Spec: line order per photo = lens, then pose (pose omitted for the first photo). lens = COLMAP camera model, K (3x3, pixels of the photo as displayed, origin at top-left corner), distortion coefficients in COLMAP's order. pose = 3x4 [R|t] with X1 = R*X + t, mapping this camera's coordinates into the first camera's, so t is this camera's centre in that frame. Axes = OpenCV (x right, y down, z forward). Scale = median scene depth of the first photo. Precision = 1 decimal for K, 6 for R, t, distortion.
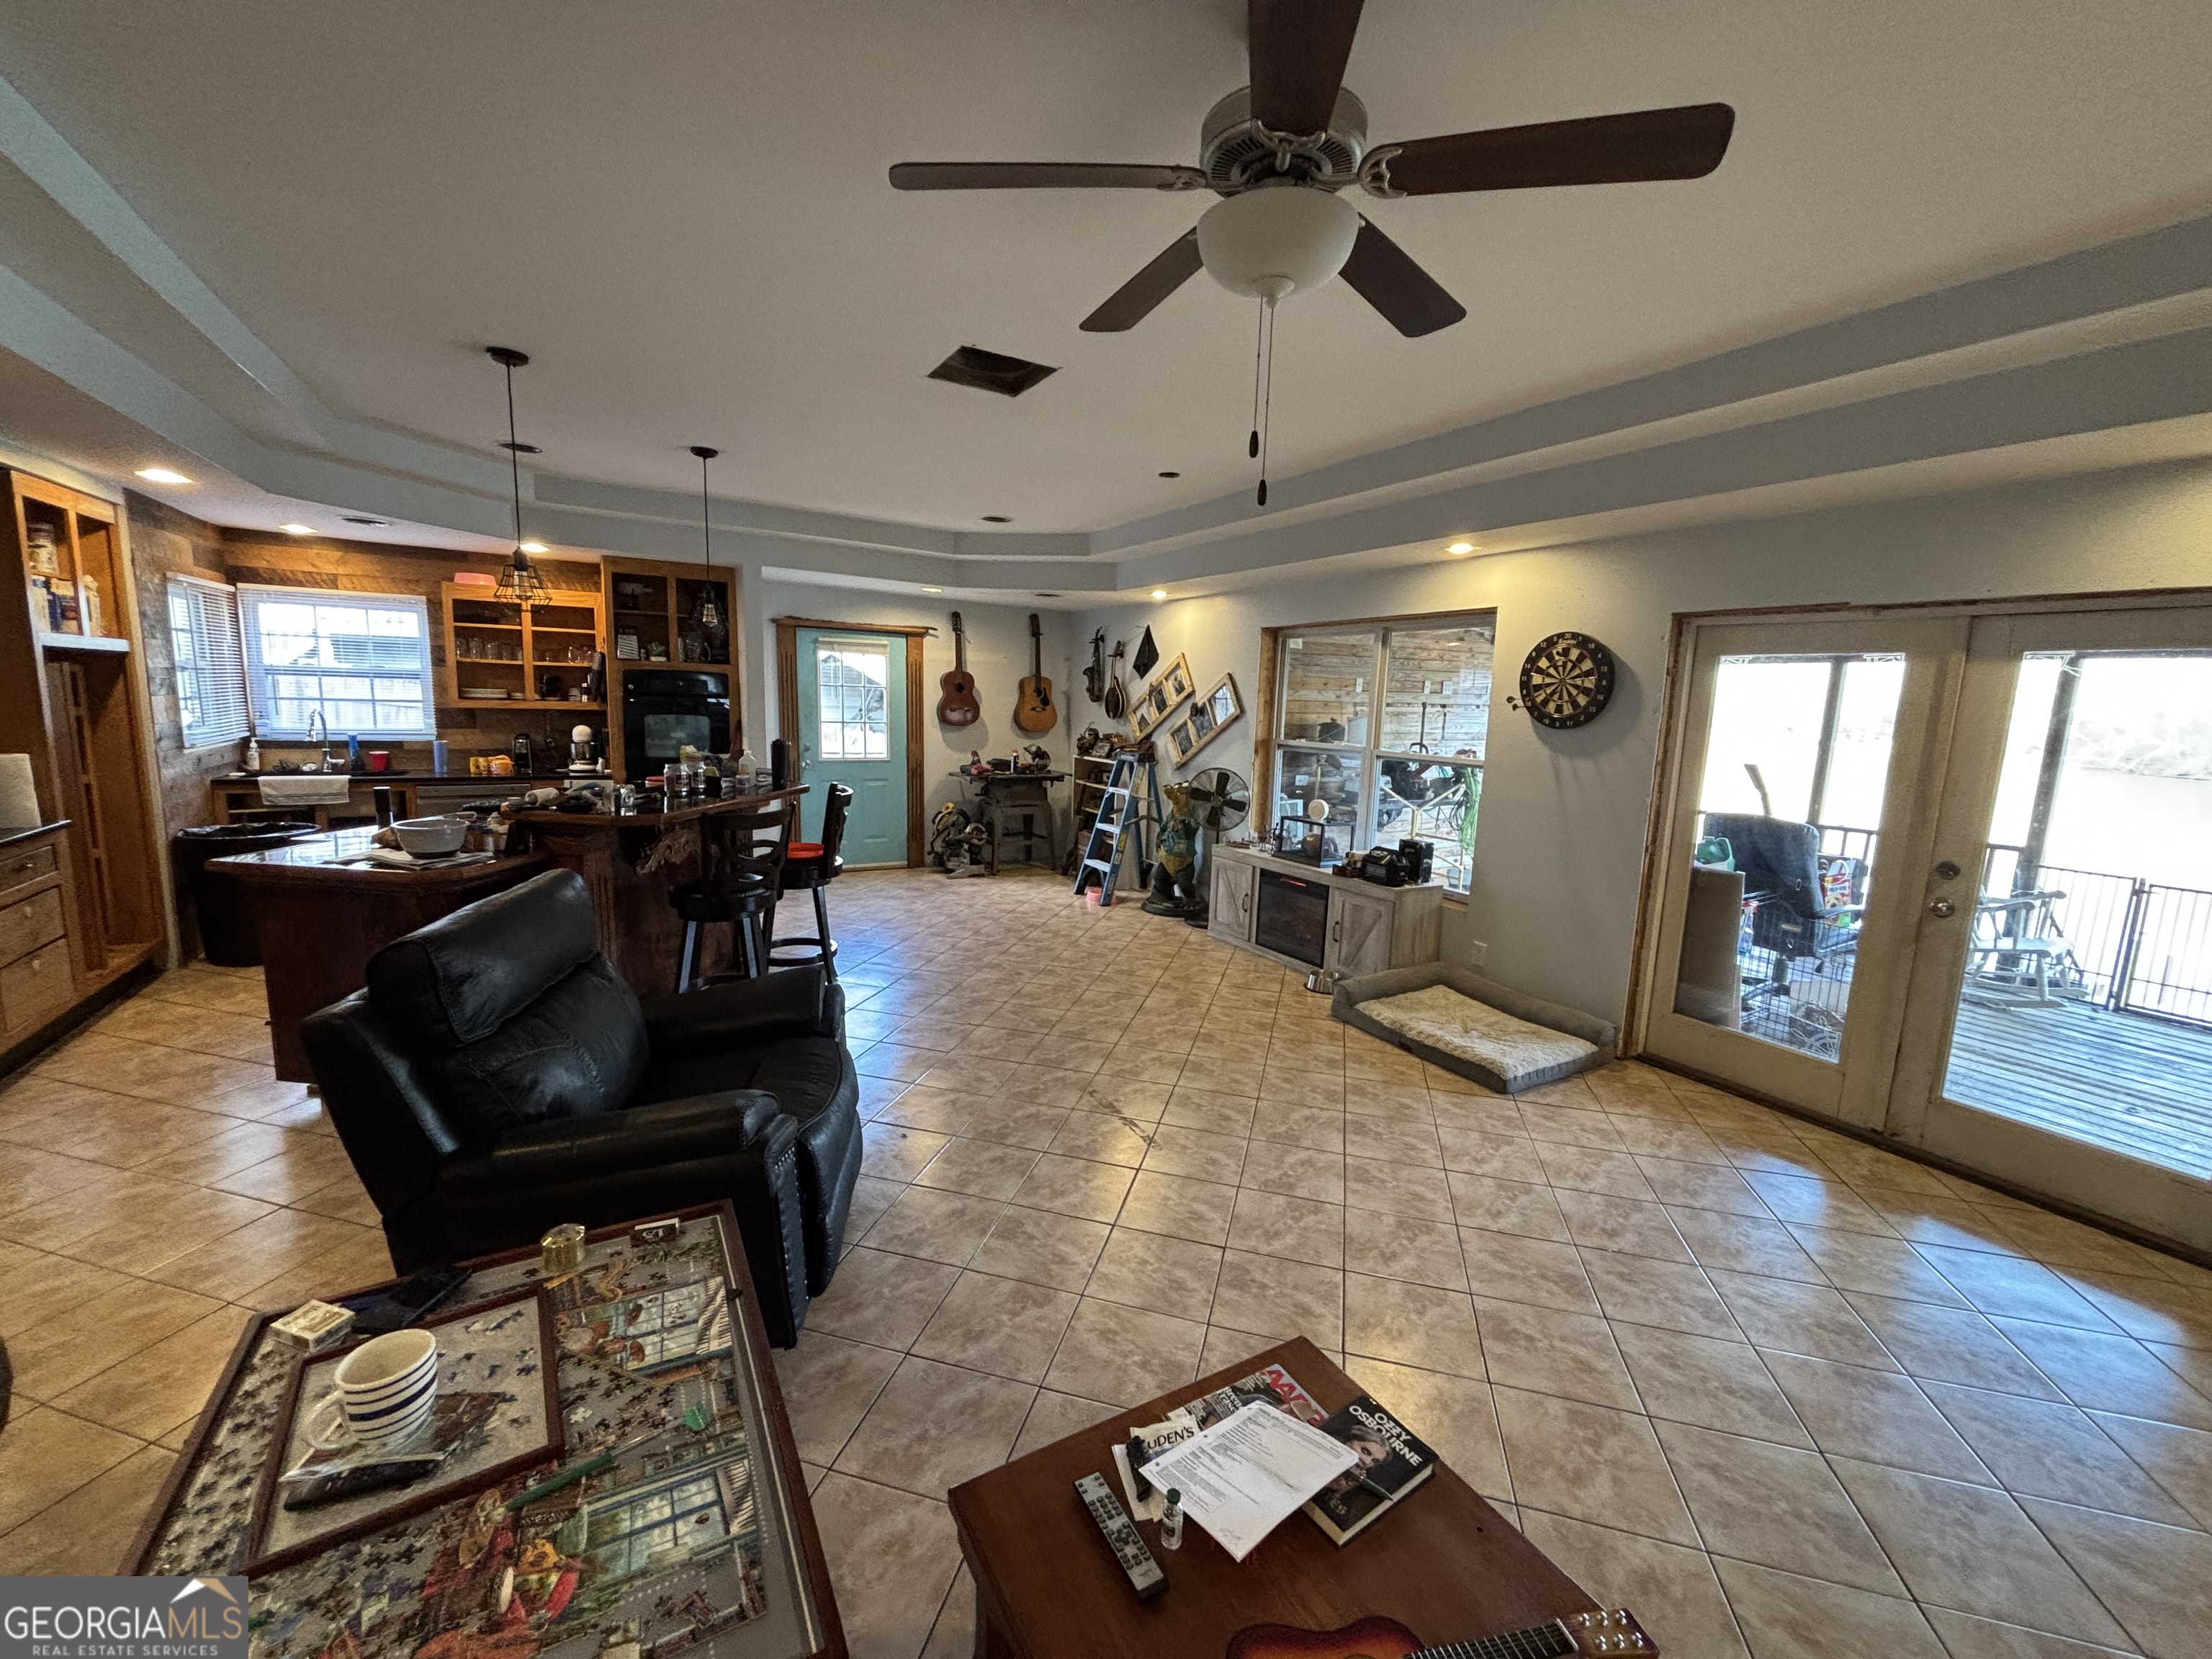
lens RADIAL K [[887.9, 0, 1105.9], [0, 887.9, 830.5], [0, 0, 1]] dist [0.006901, -0.000464]
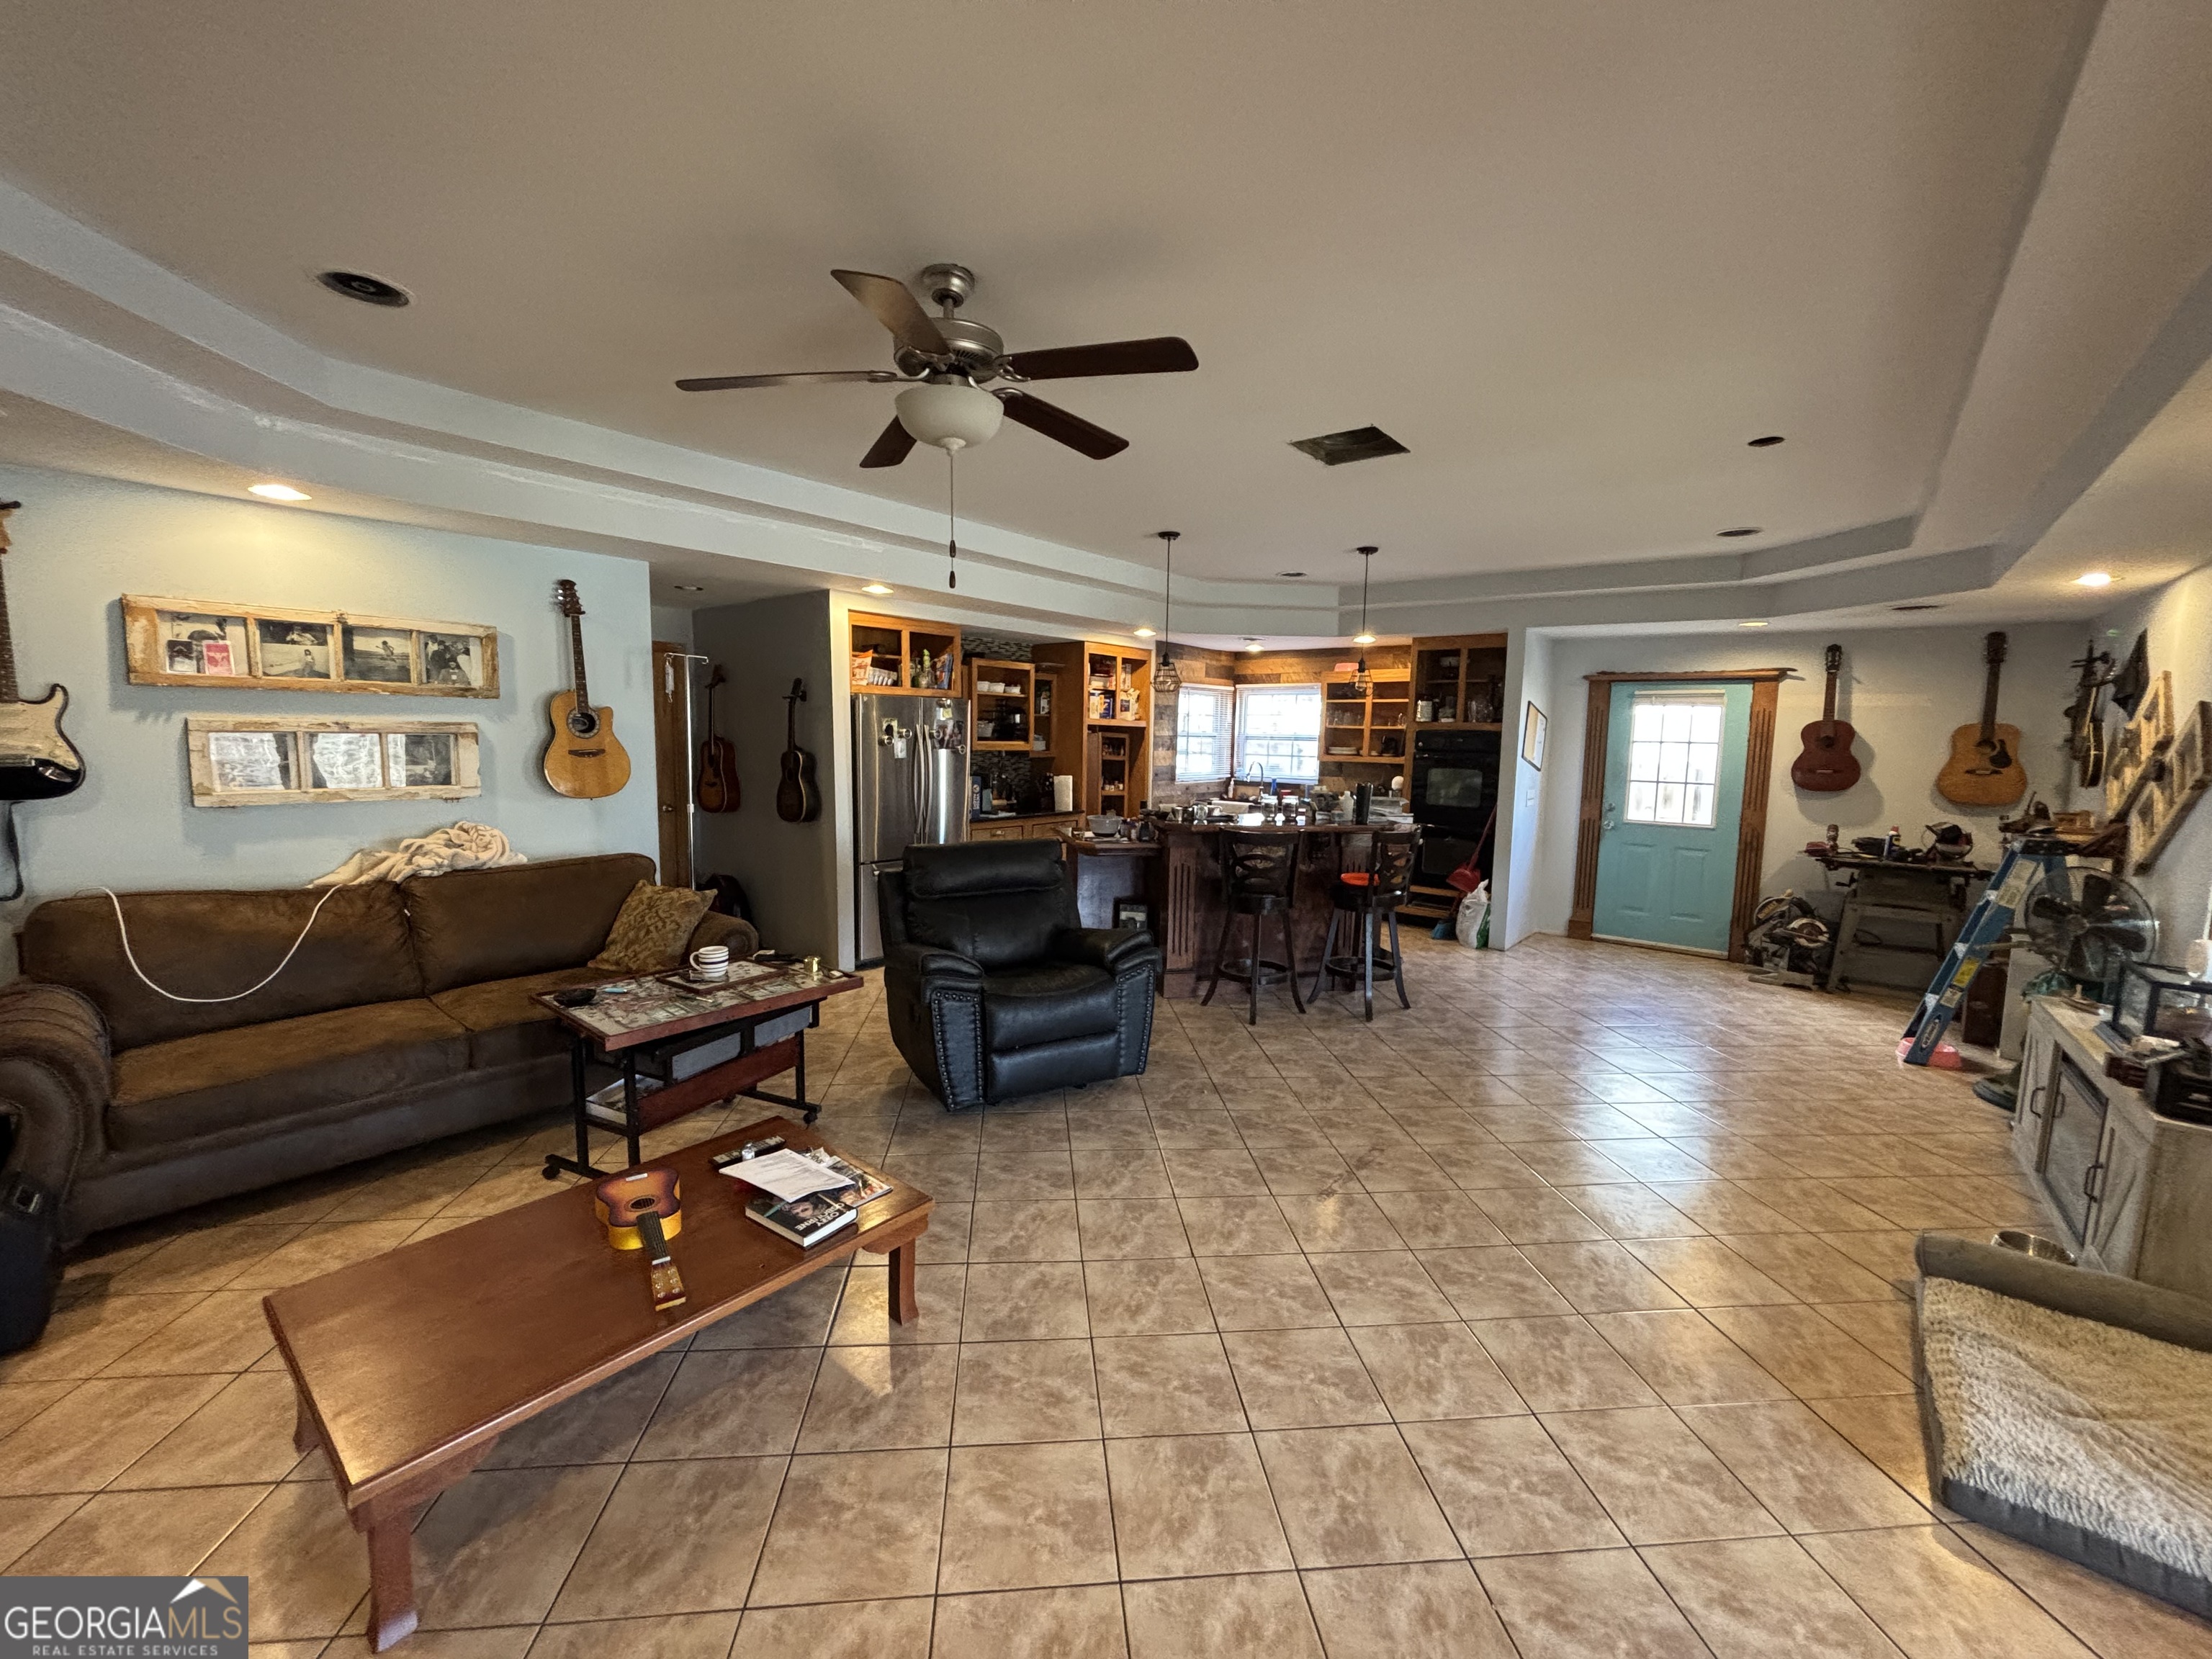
lens RADIAL K [[887.9, 0, 1105.9], [0, 887.9, 830.7], [0, 0, 1]] dist [0.006901, -0.000464]
pose [[0.351343, 0.074717, -0.933261, 0.429922], [-0.151568, 0.988201, 0.022055, -0.009923], [0.923897, 0.133703, 0.358522, 0.200328]]
